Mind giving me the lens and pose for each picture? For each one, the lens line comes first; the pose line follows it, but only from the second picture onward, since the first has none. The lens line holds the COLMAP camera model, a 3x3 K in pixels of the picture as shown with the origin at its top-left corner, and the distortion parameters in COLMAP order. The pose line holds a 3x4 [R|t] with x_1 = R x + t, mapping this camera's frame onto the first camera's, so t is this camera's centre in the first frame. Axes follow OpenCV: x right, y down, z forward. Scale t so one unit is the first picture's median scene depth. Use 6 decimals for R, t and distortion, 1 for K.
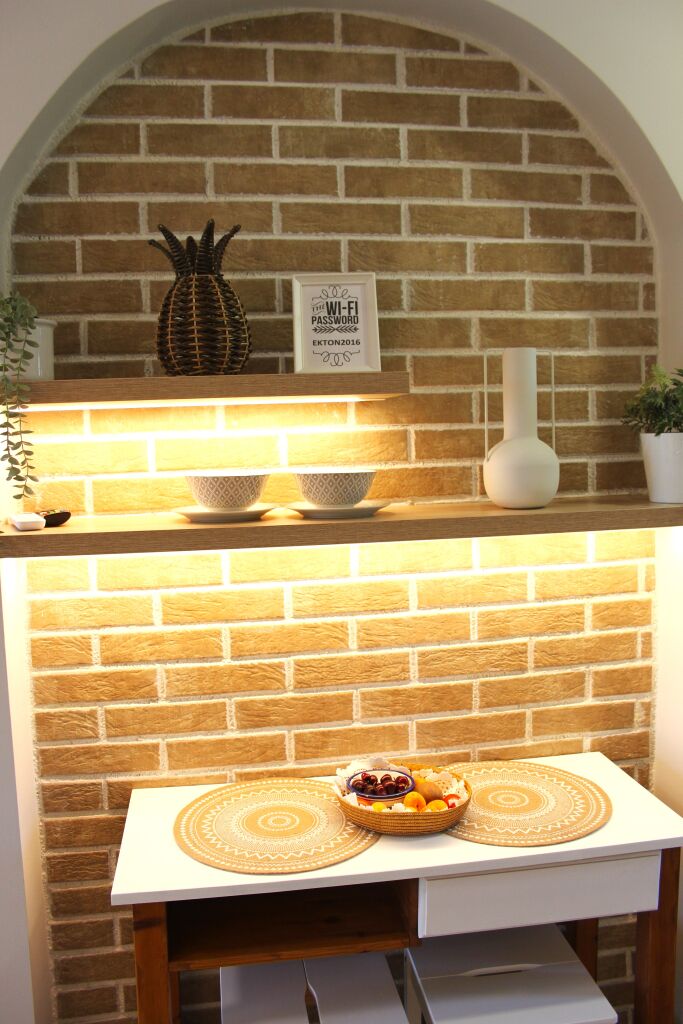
lens RADIAL K [[835.1, 0, 341.5], [0, 835.1, 512.0], [0, 0, 1]] dist [-0.158091, 0.128282]
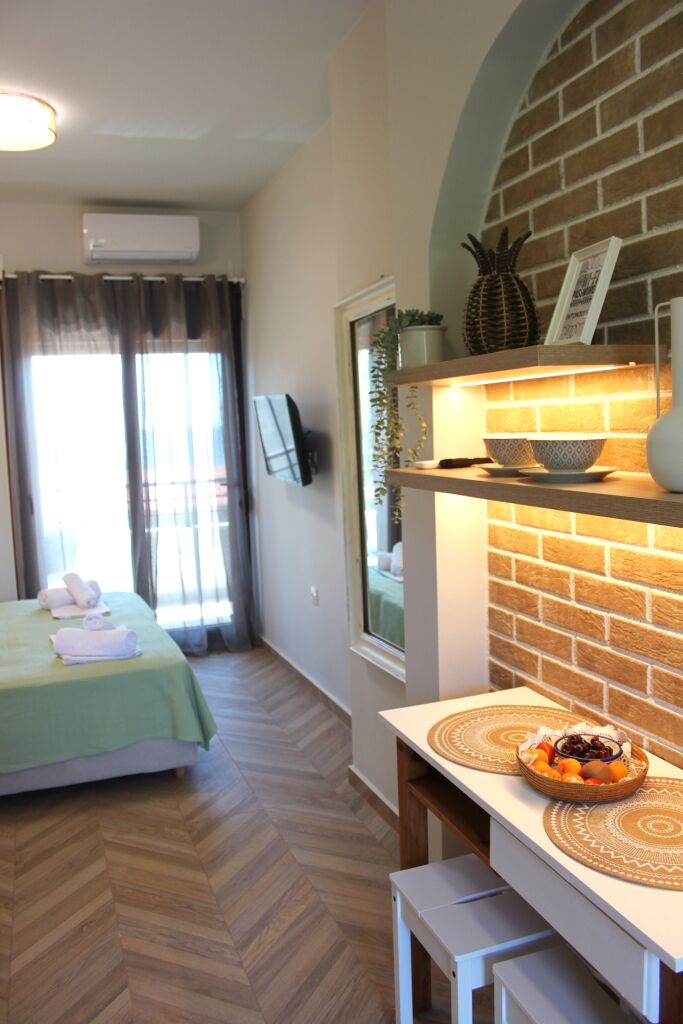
lens RADIAL K [[835.1, 0, 341.5], [0, 835.1, 512.0], [0, 0, 1]] dist [-0.158091, 0.128282]
pose [[0.191268, 0.124590, -0.973599, 0.898711], [-0.053022, 0.991774, 0.116499, -0.057402], [0.980105, 0.029339, 0.196300, 0.476446]]
